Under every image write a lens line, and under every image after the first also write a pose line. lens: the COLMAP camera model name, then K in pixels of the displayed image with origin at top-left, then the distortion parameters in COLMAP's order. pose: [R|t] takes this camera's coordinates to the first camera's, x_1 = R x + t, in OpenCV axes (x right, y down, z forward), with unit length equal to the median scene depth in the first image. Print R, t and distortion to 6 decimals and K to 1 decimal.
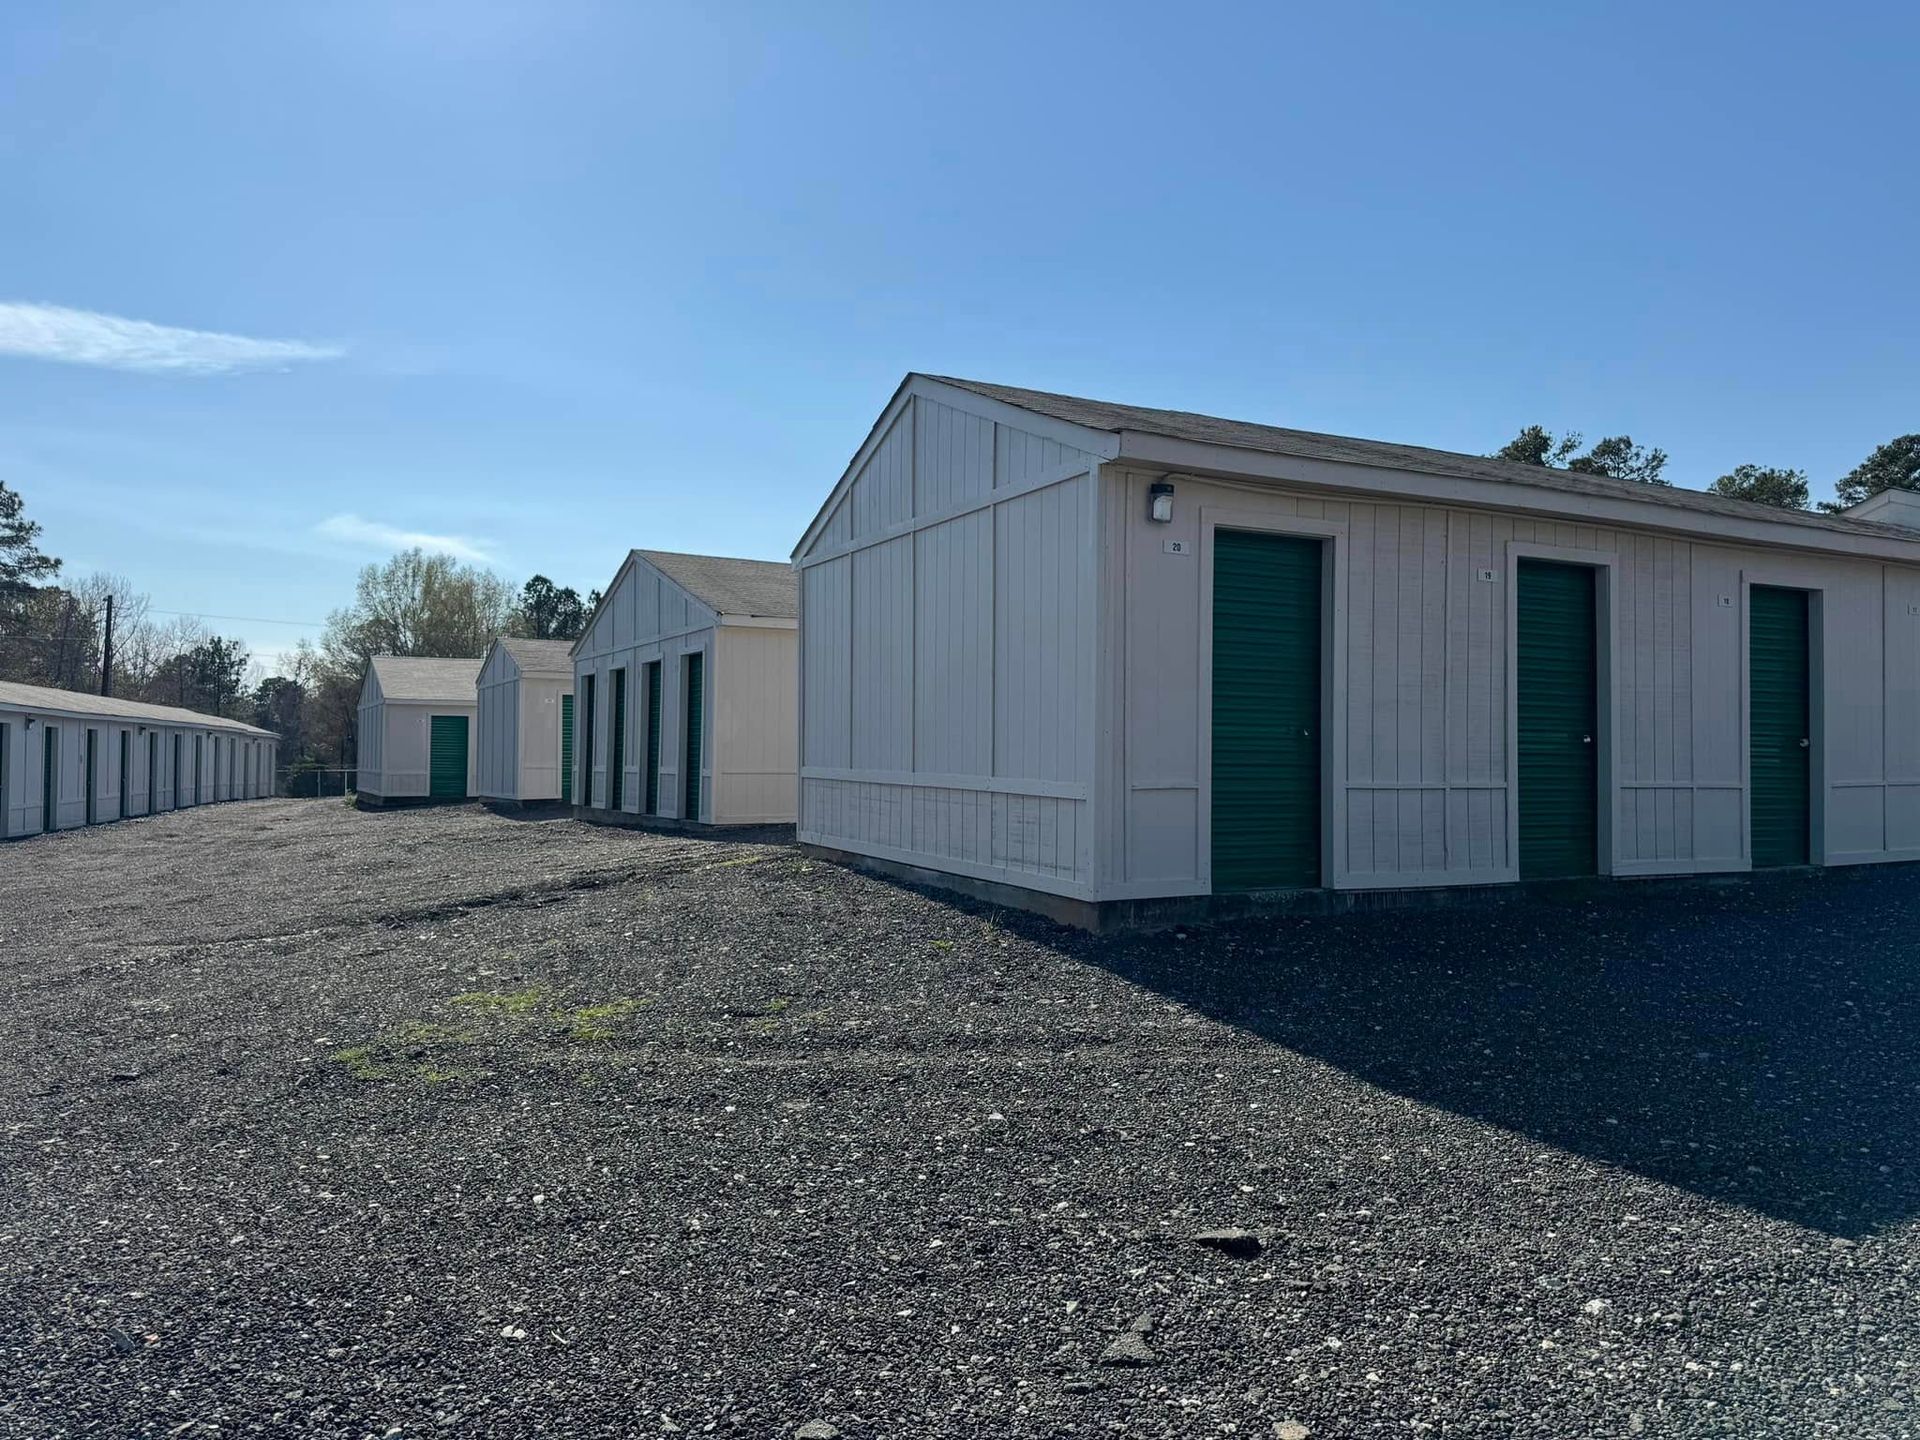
lens RADIAL K [[1296.7, 0, 960.5], [0, 1296.7, 734.2], [0, 0, 1]] dist [0.043357, -0.058503]
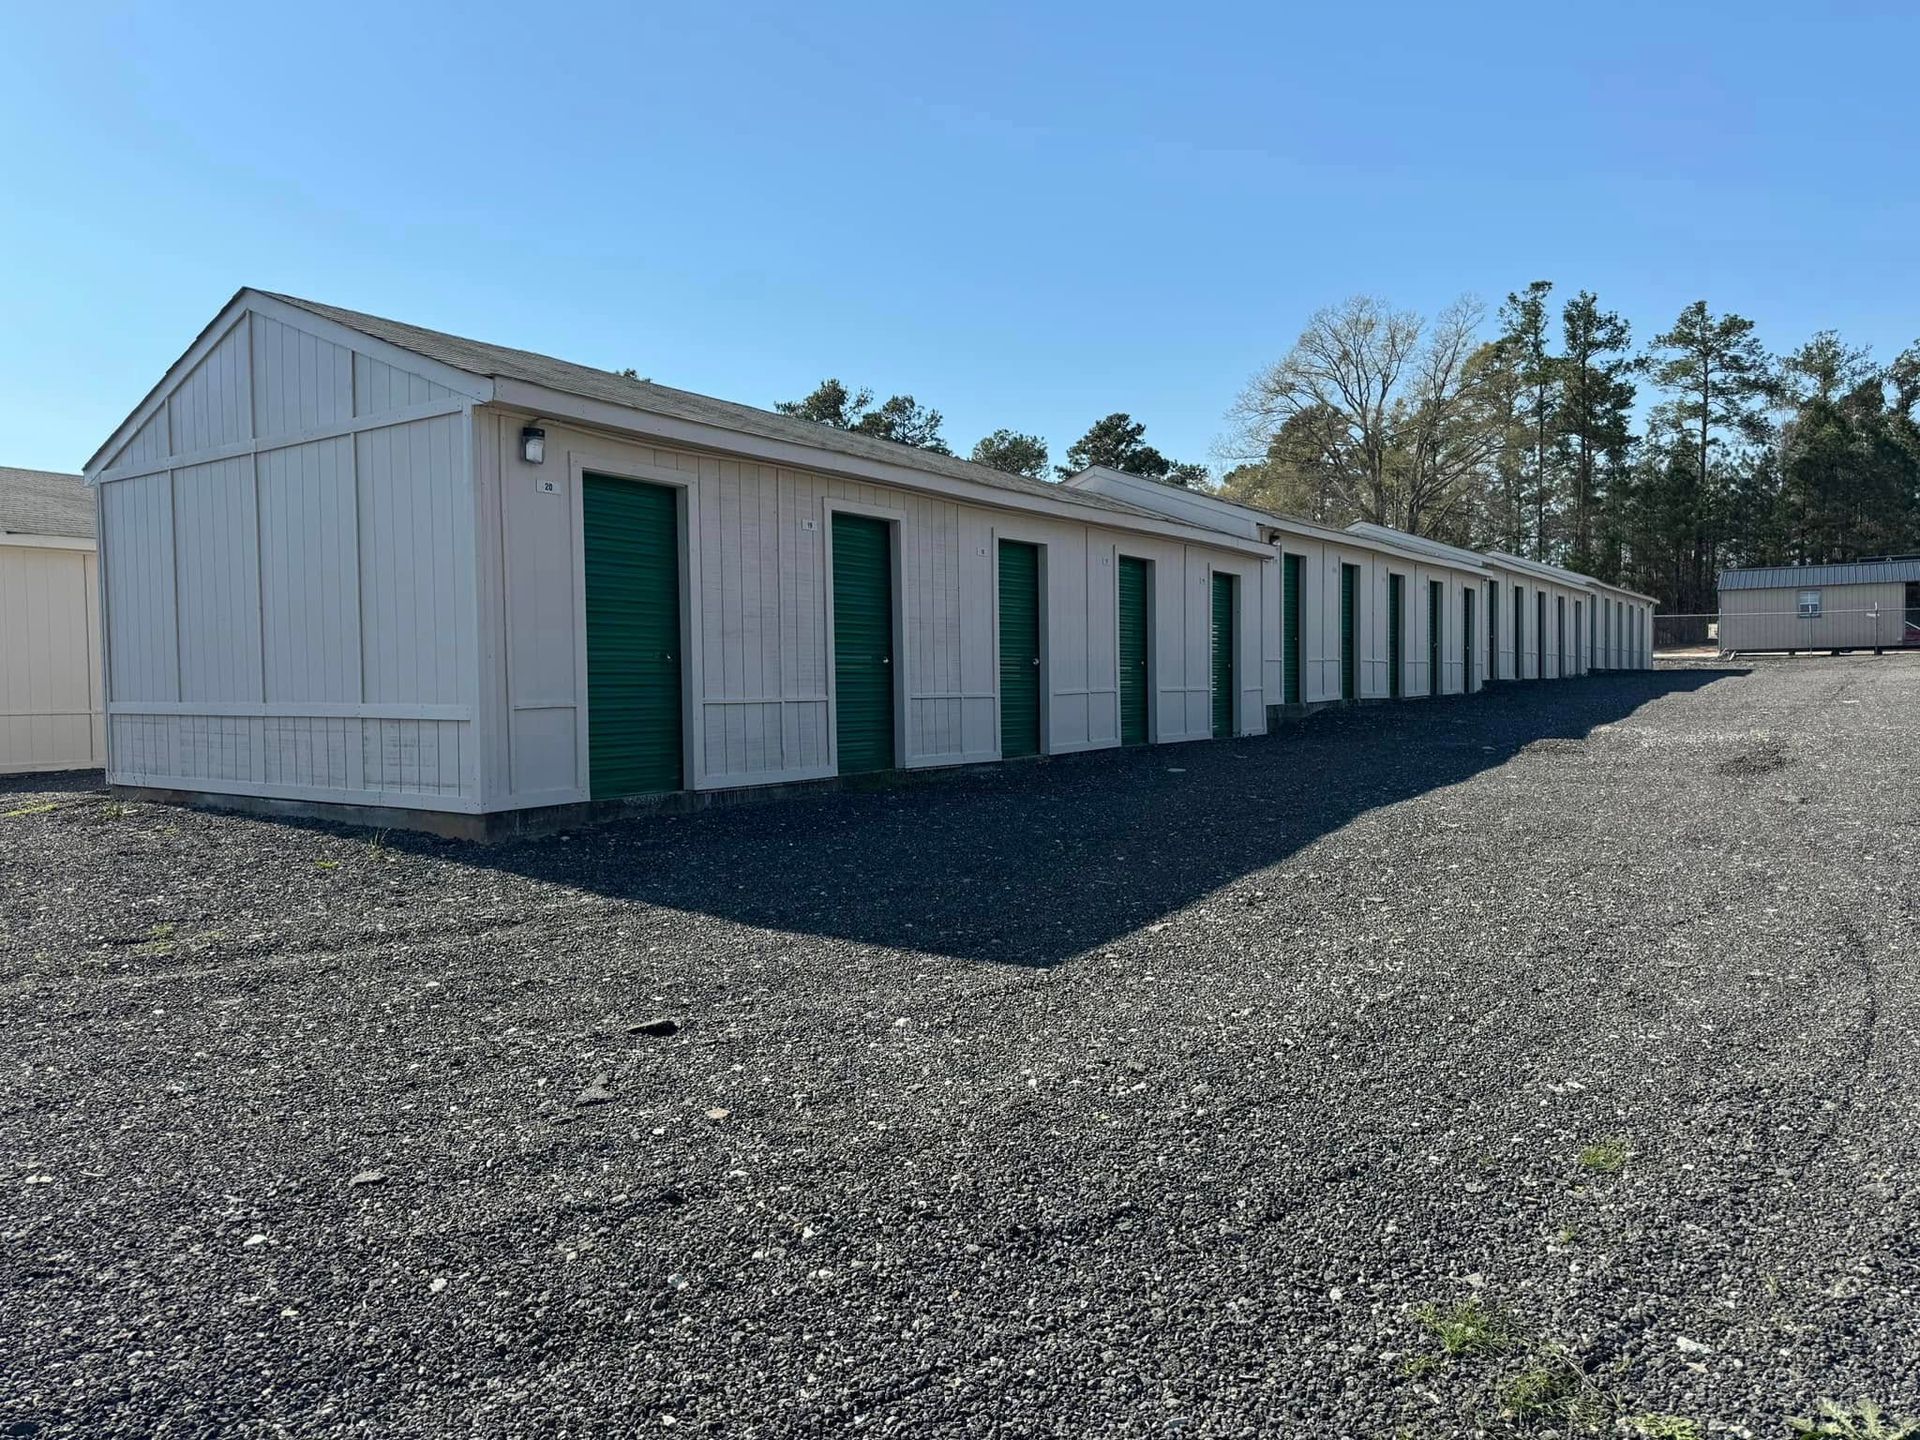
lens RADIAL K [[1296.7, 0, 960.5], [0, 1296.7, 734.2], [0, 0, 1]] dist [0.043357, -0.058503]
pose [[0.874264, -0.039257, 0.483861, -0.071619], [0.015503, 0.998474, 0.052998, 0.011890], [-0.485204, -0.038833, 0.873538, -0.142012]]
